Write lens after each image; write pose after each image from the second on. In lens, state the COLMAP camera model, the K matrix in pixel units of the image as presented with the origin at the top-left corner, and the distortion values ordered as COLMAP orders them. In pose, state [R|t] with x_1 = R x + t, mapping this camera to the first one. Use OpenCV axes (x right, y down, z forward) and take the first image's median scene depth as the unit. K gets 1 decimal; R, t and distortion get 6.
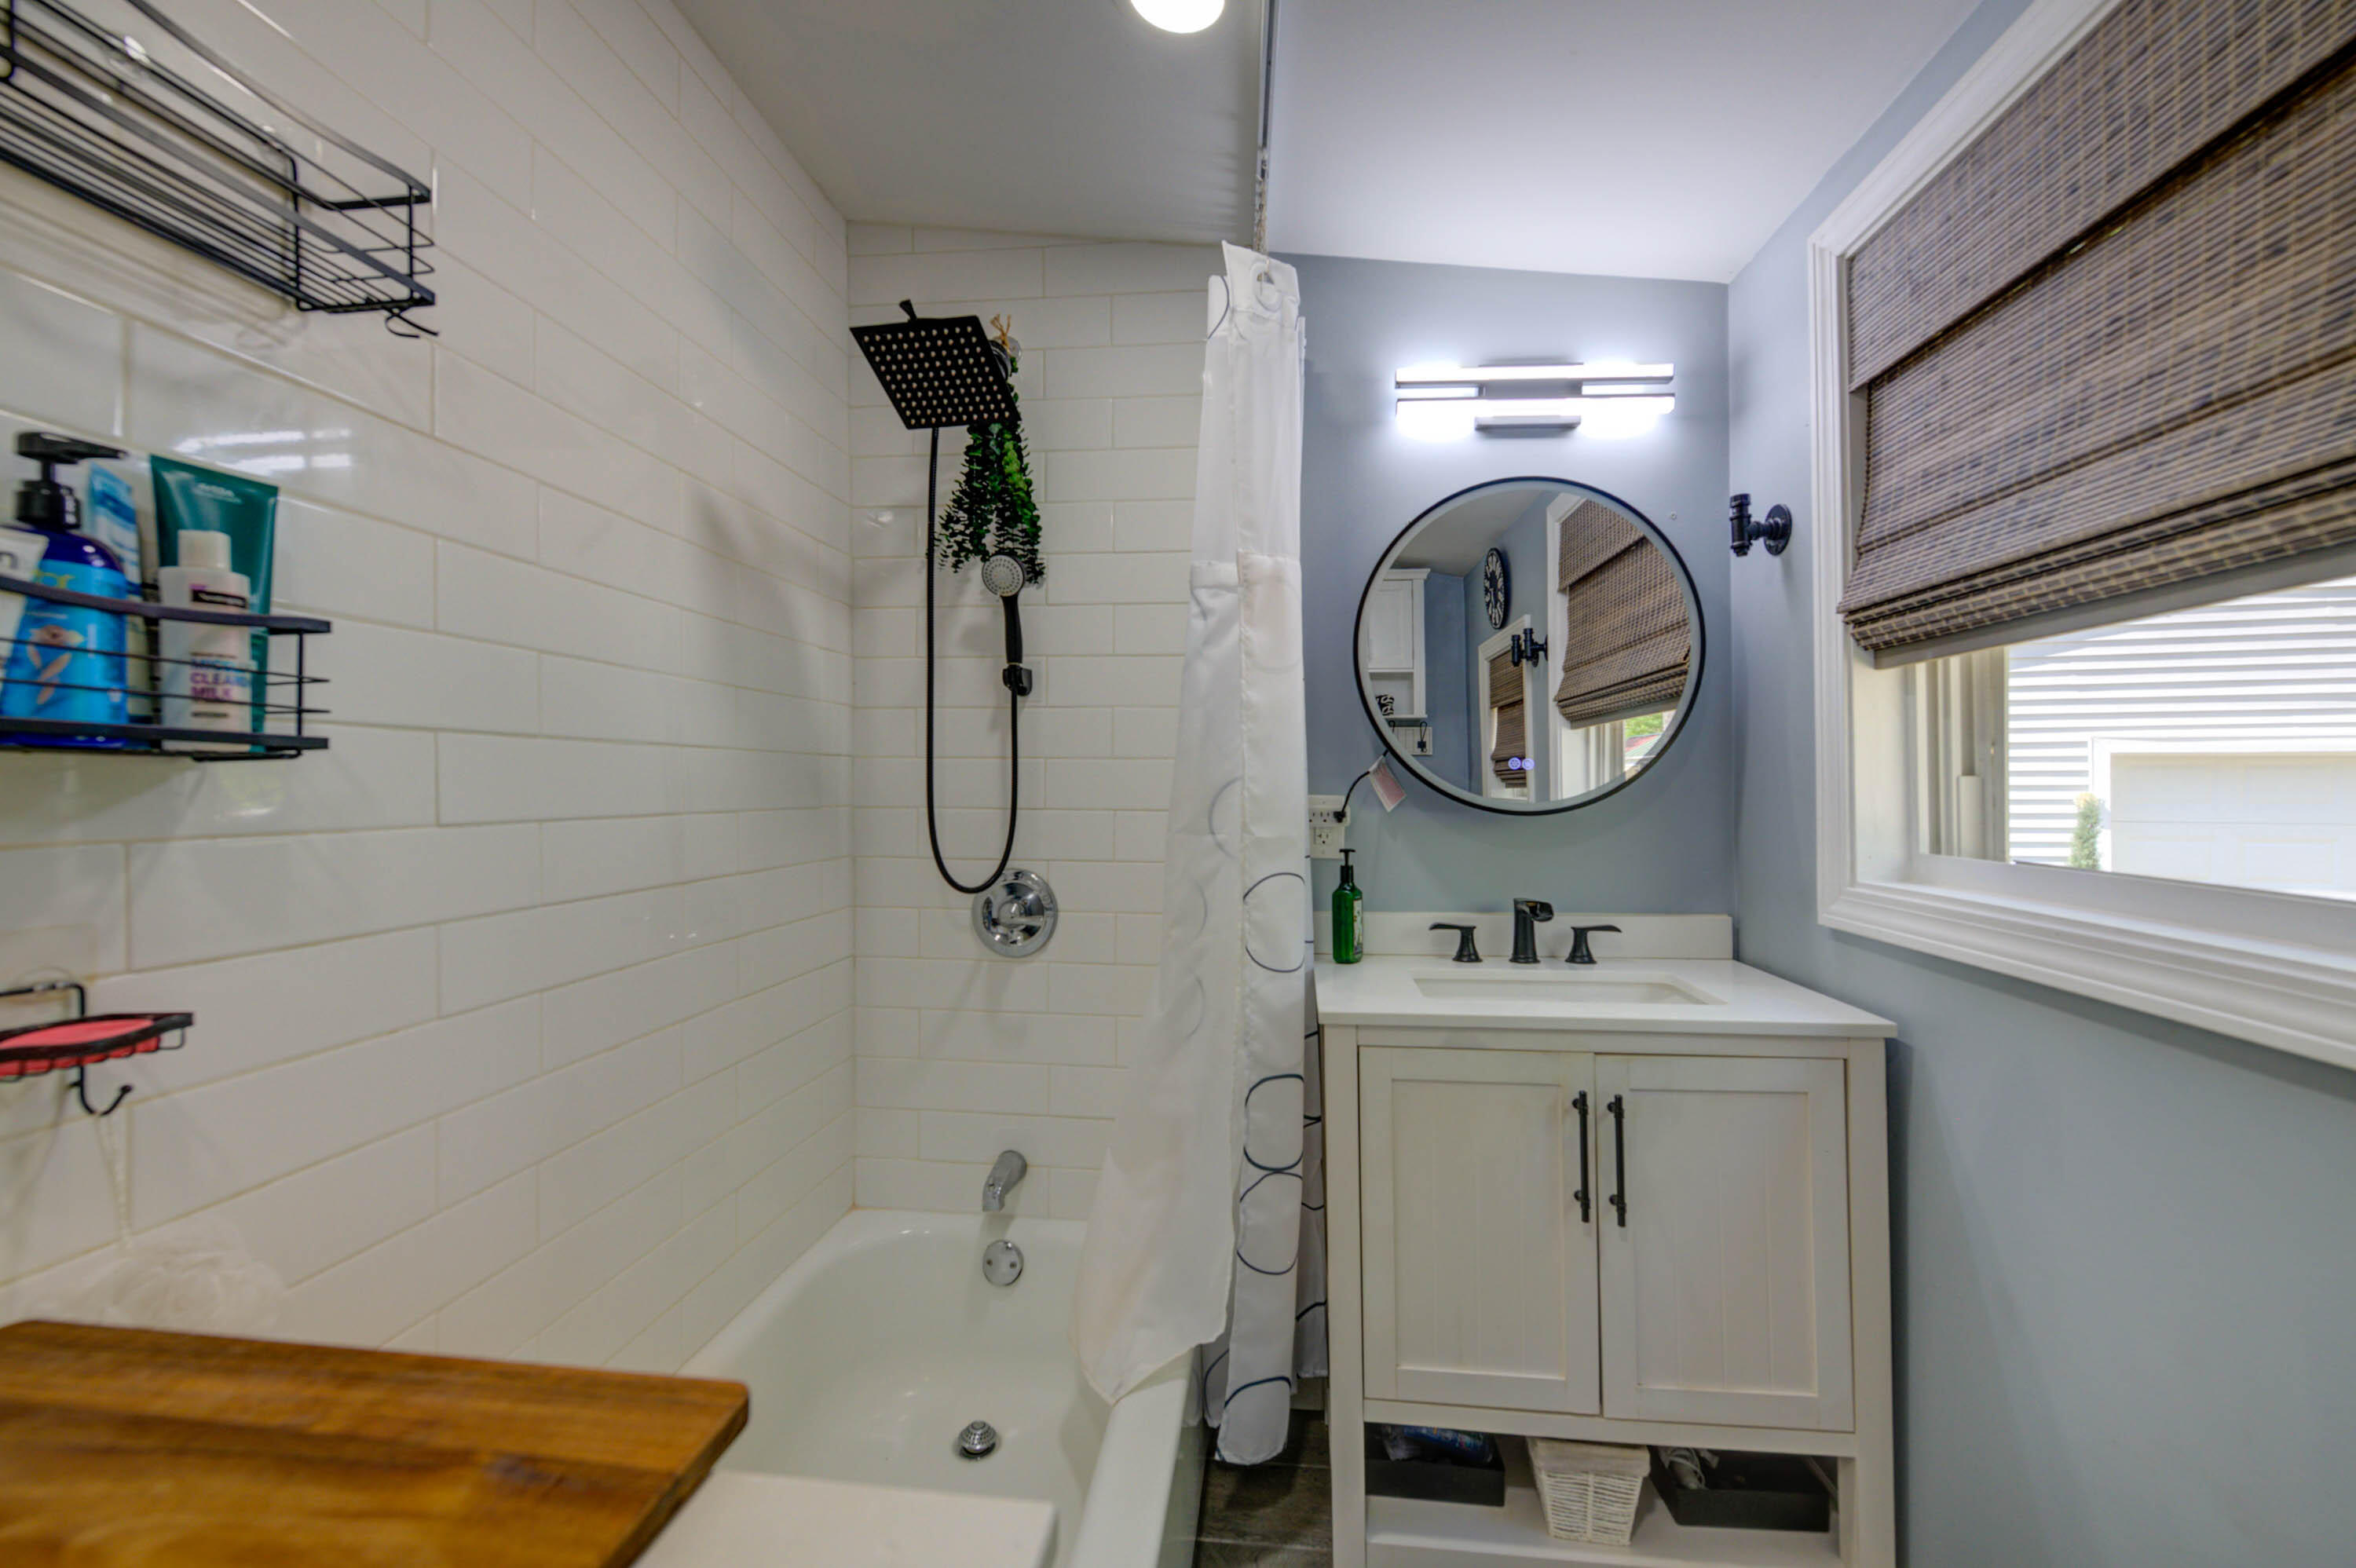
lens RADIAL K [[945.3, 0, 1178.0], [0, 945.3, 784.0], [0, 0, 1]] dist [-0.001434, -0.000459]
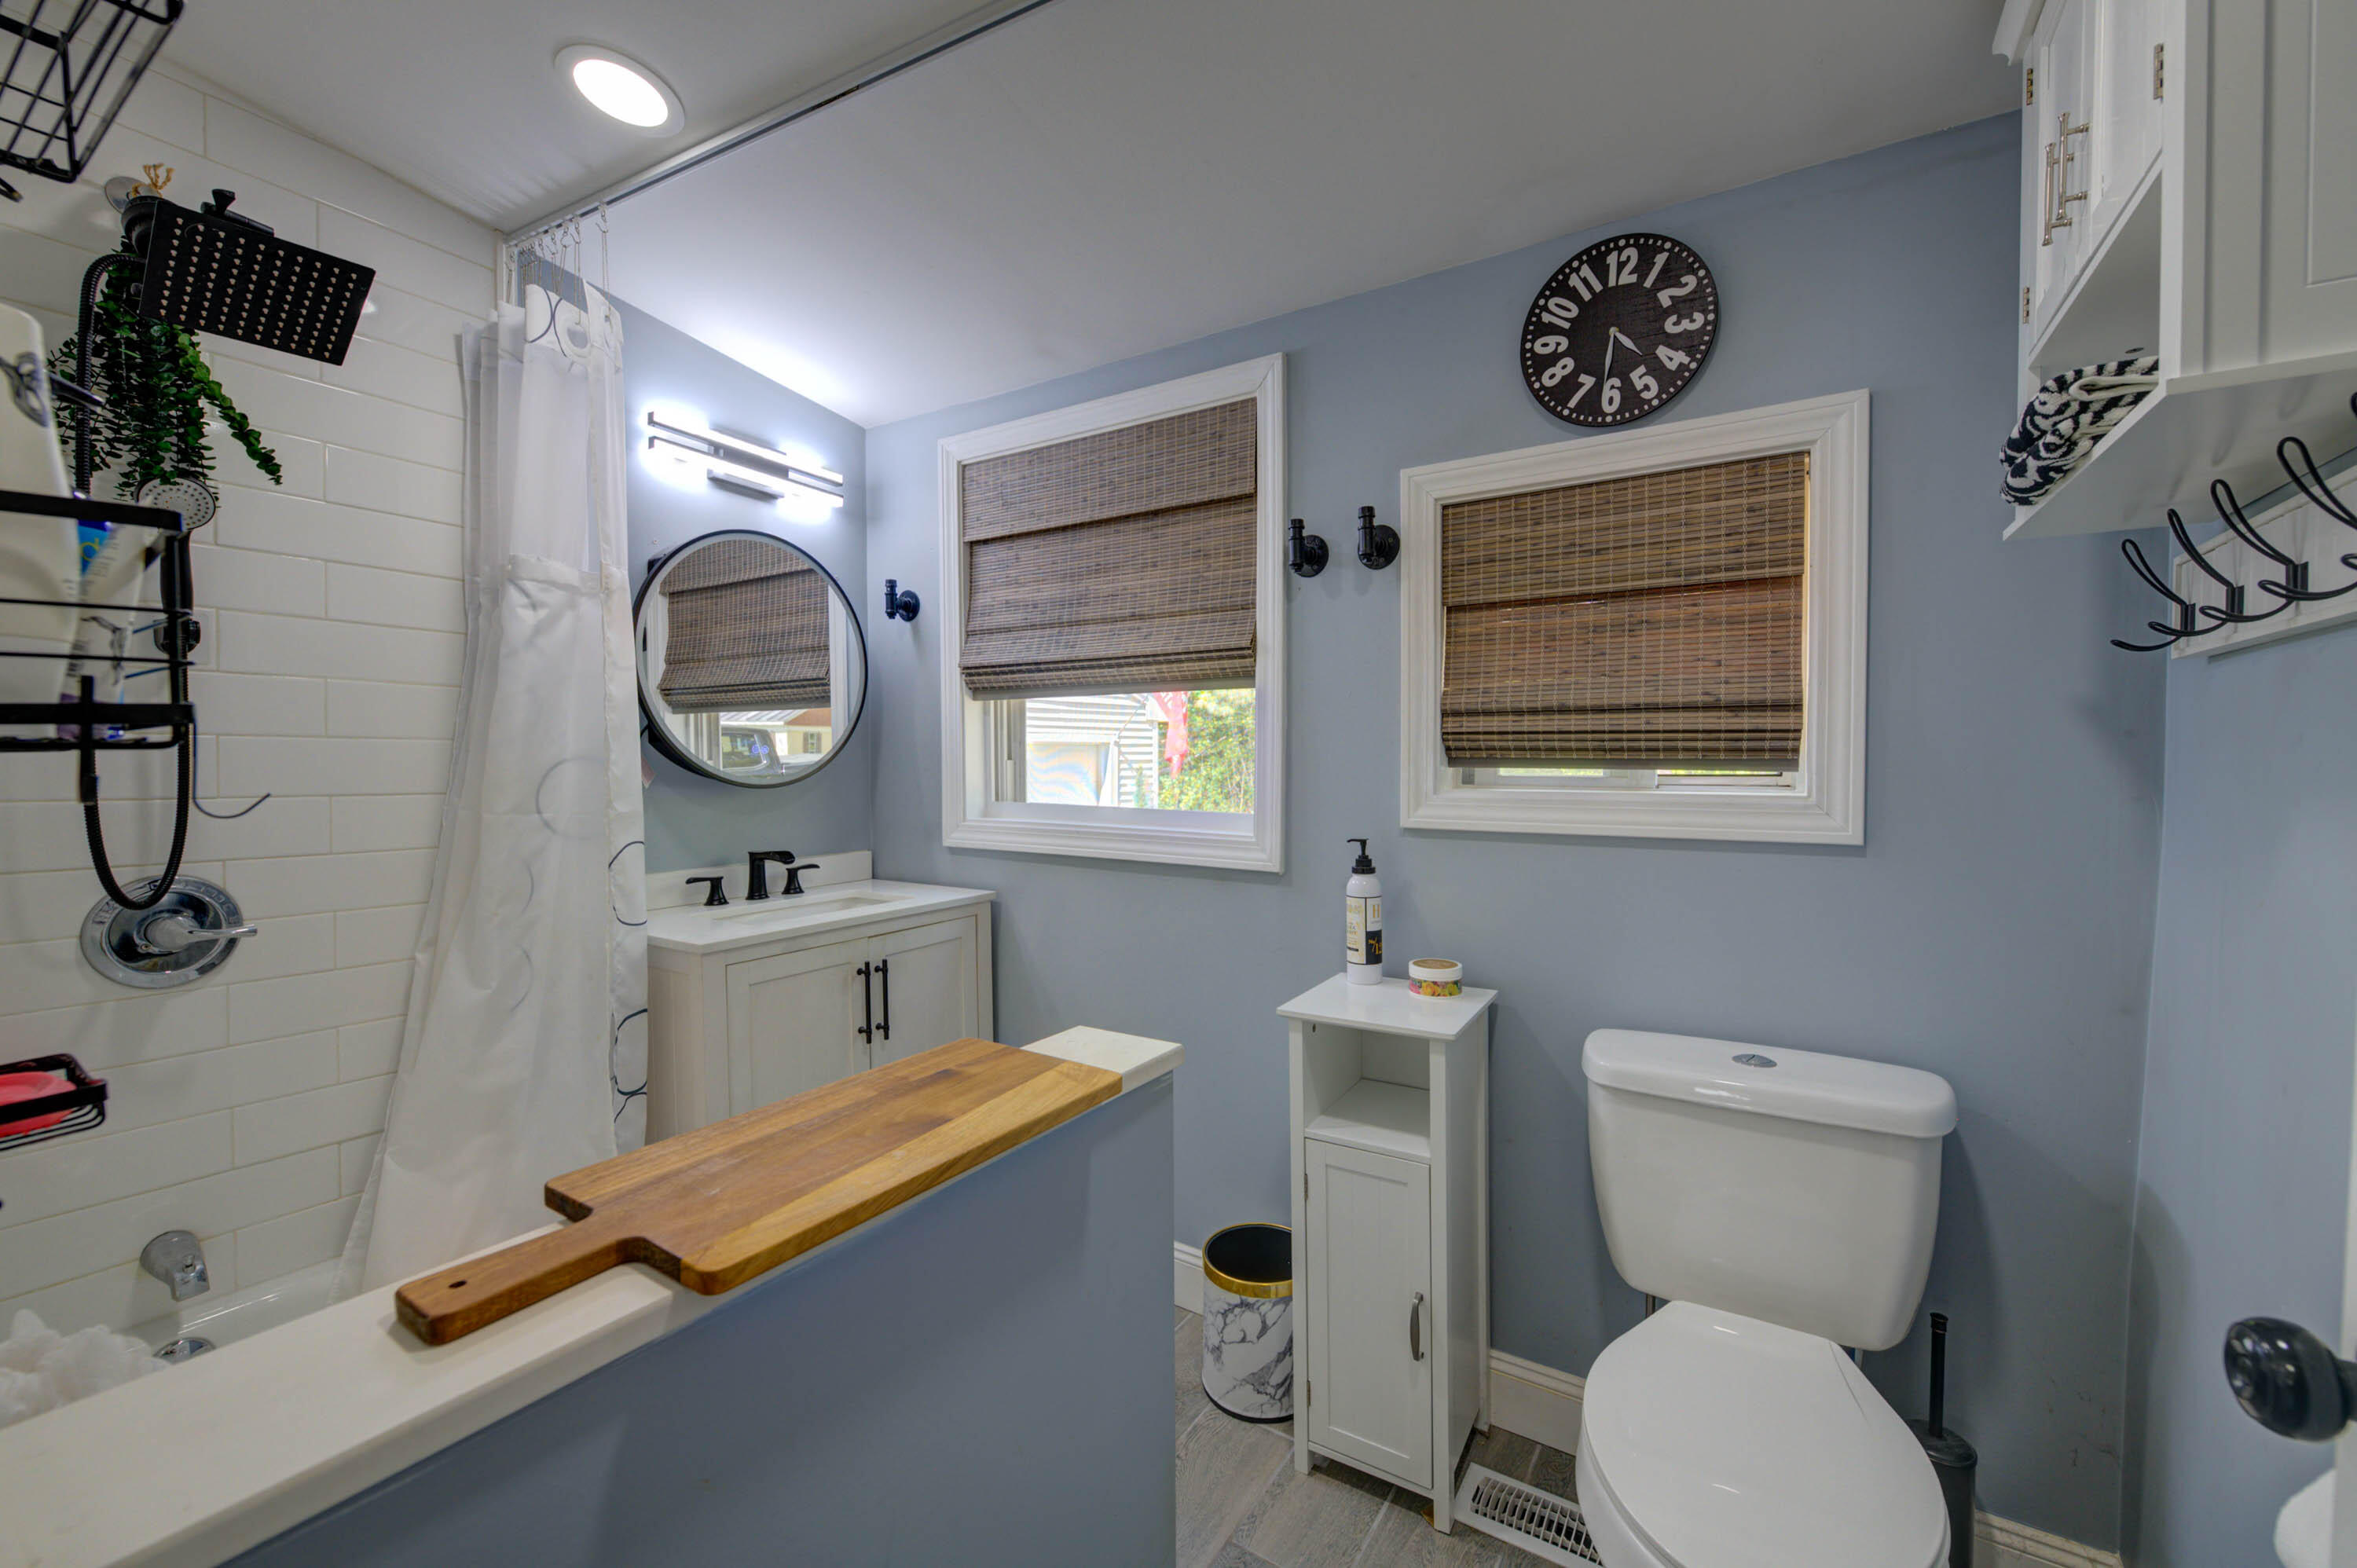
lens RADIAL K [[945.7, 0, 1178.5], [0, 945.7, 784.0], [0, 0, 1]] dist [-0.001434, -0.000459]
pose [[0.428904, -0.023219, 0.903052, -0.713106], [-0.003314, 0.999622, 0.027276, -0.012996], [-0.903344, -0.014691, 0.428665, -0.124280]]
